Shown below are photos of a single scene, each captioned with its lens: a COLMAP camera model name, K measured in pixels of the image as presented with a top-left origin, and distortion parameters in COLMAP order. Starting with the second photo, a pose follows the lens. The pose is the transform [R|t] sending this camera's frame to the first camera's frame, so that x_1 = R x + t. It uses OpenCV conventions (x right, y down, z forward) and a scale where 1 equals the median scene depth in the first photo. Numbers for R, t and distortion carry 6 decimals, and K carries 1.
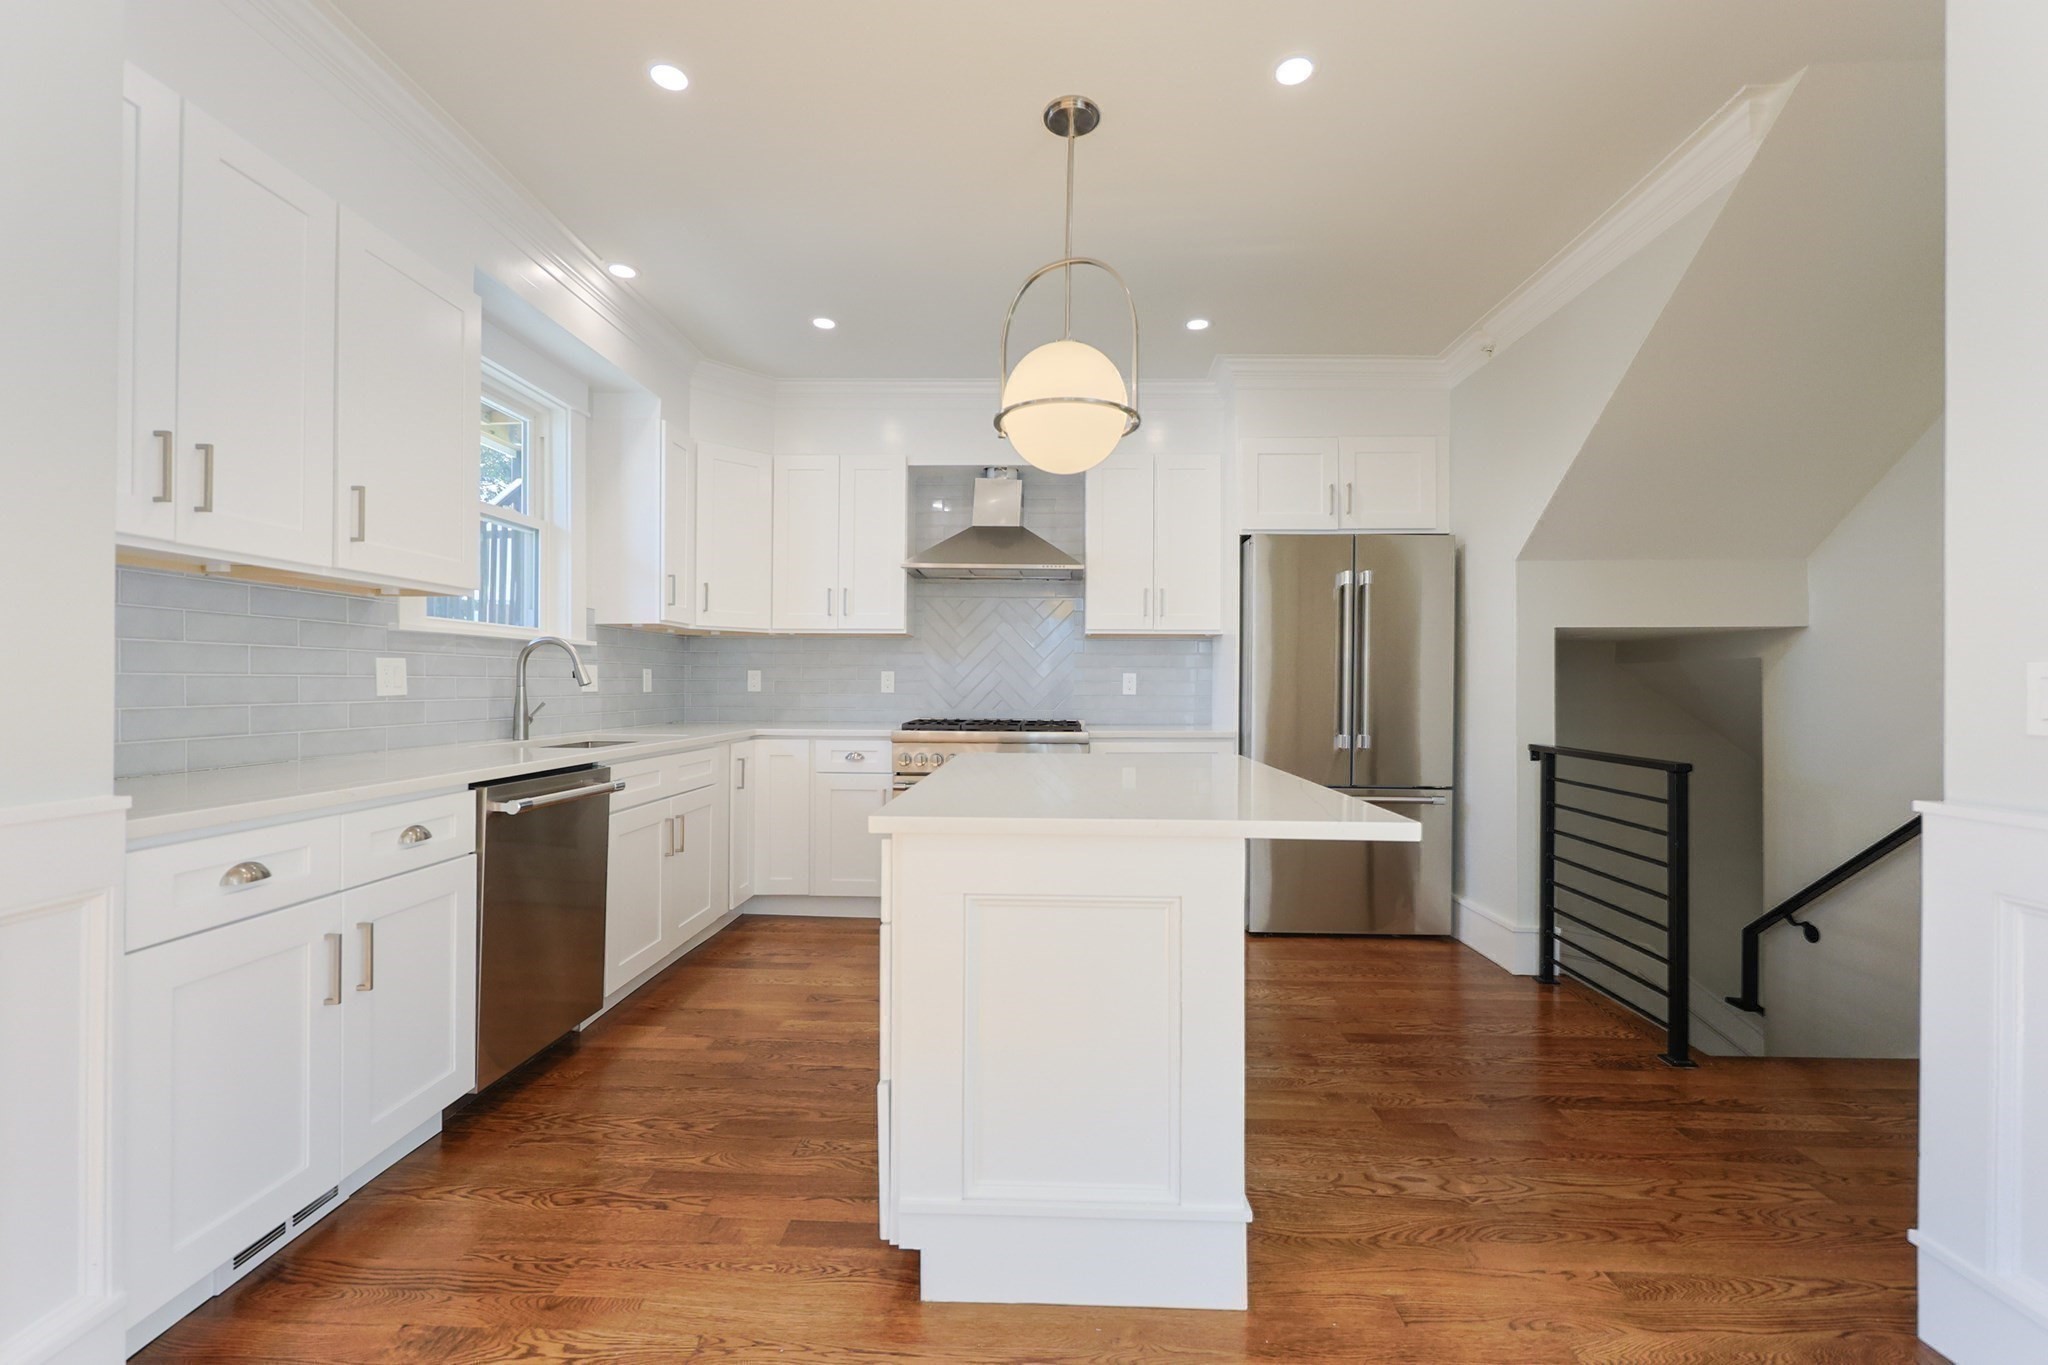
lens RADIAL K [[870.8, 0, 1031.9], [0, 870.8, 679.7], [0, 0, 1]] dist [-0.001626, 0.001129]
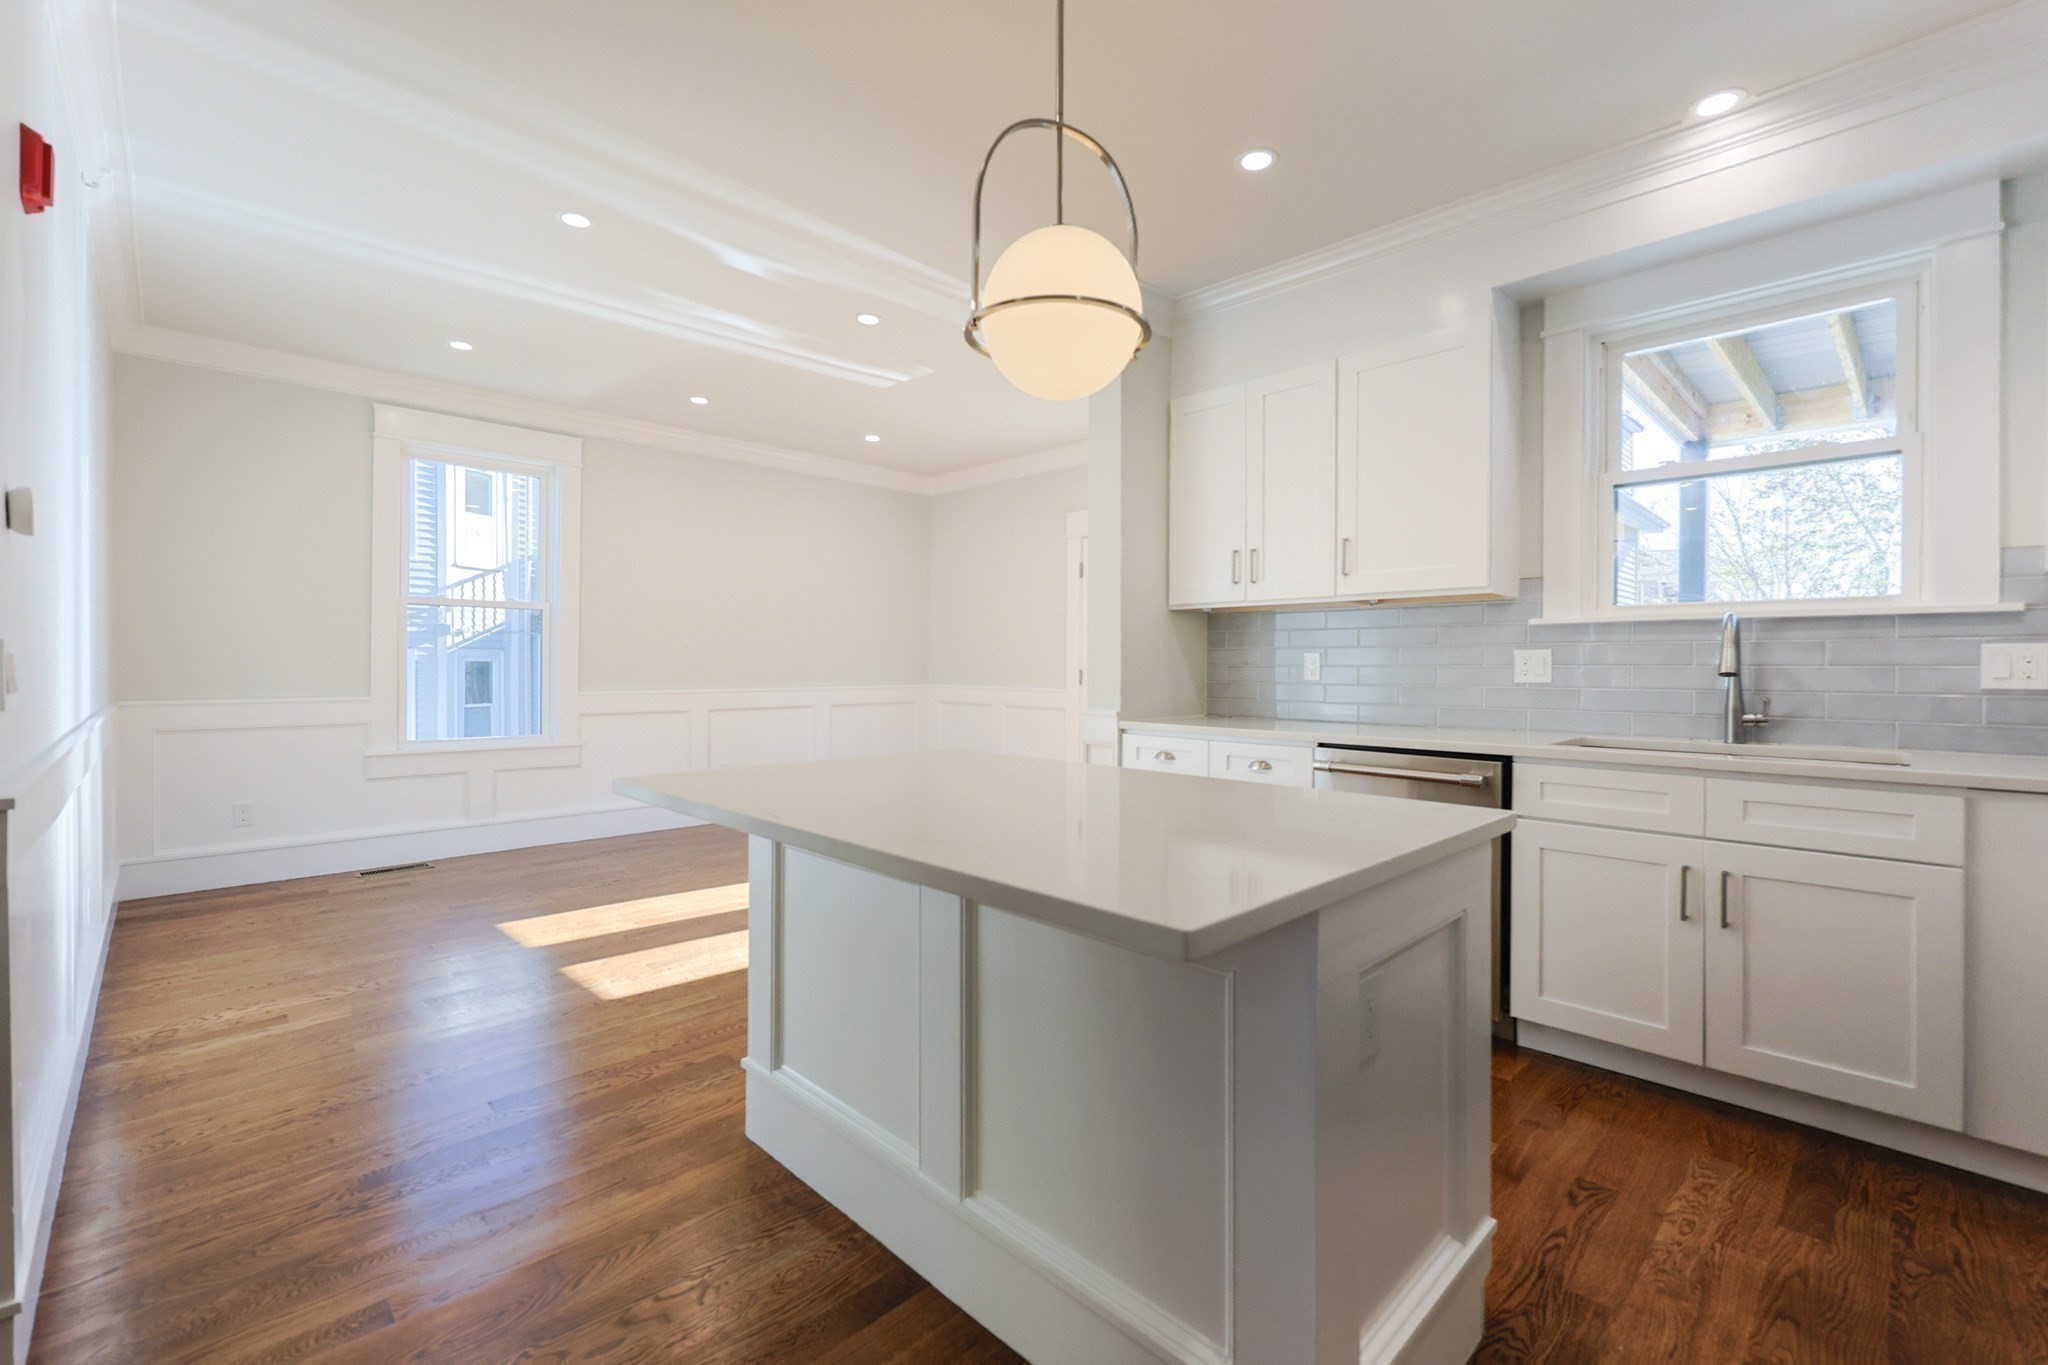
lens RADIAL K [[870.8, 0, 1029.9], [0, 870.8, 670.2], [0, 0, 1]] dist [-0.001626, 0.001129]
pose [[-0.687807, -0.003538, -0.725885, 0.432864], [-0.002752, 0.999994, -0.002266, 0.004882], [0.725888, 0.000439, -0.687813, 1.053664]]
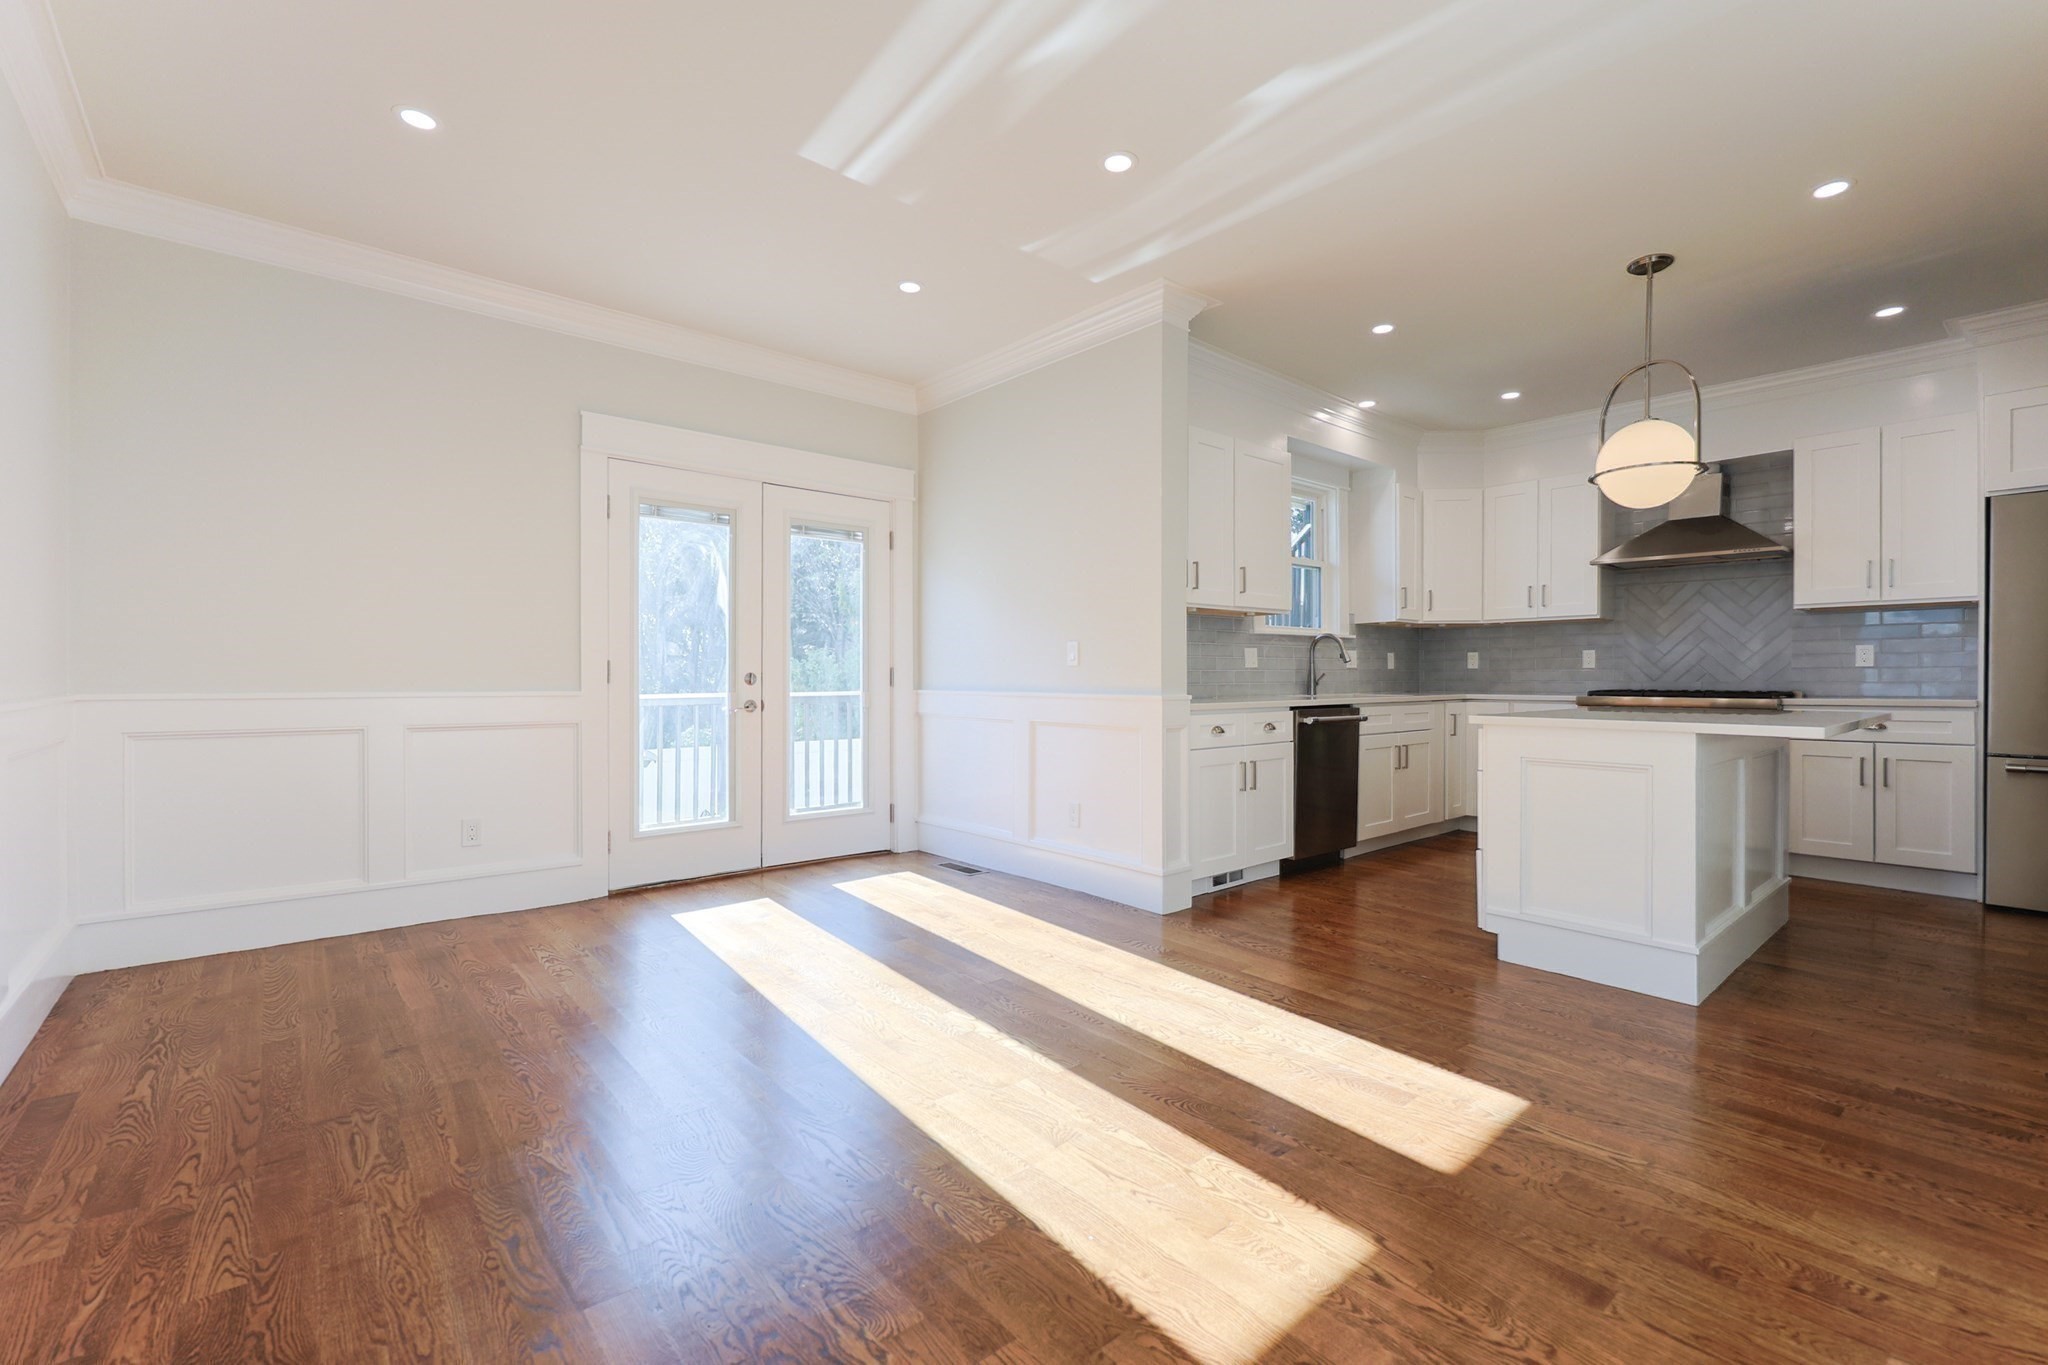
lens RADIAL K [[870.8, 0, 1030.4], [0, 870.8, 682.3], [0, 0, 1]] dist [-0.001626, 0.001129]
pose [[0.667167, -0.001194, -0.744908, 0.303847], [0.009885, 0.999925, 0.007251, 0.025923], [0.744843, -0.012201, 0.667128, -0.529115]]
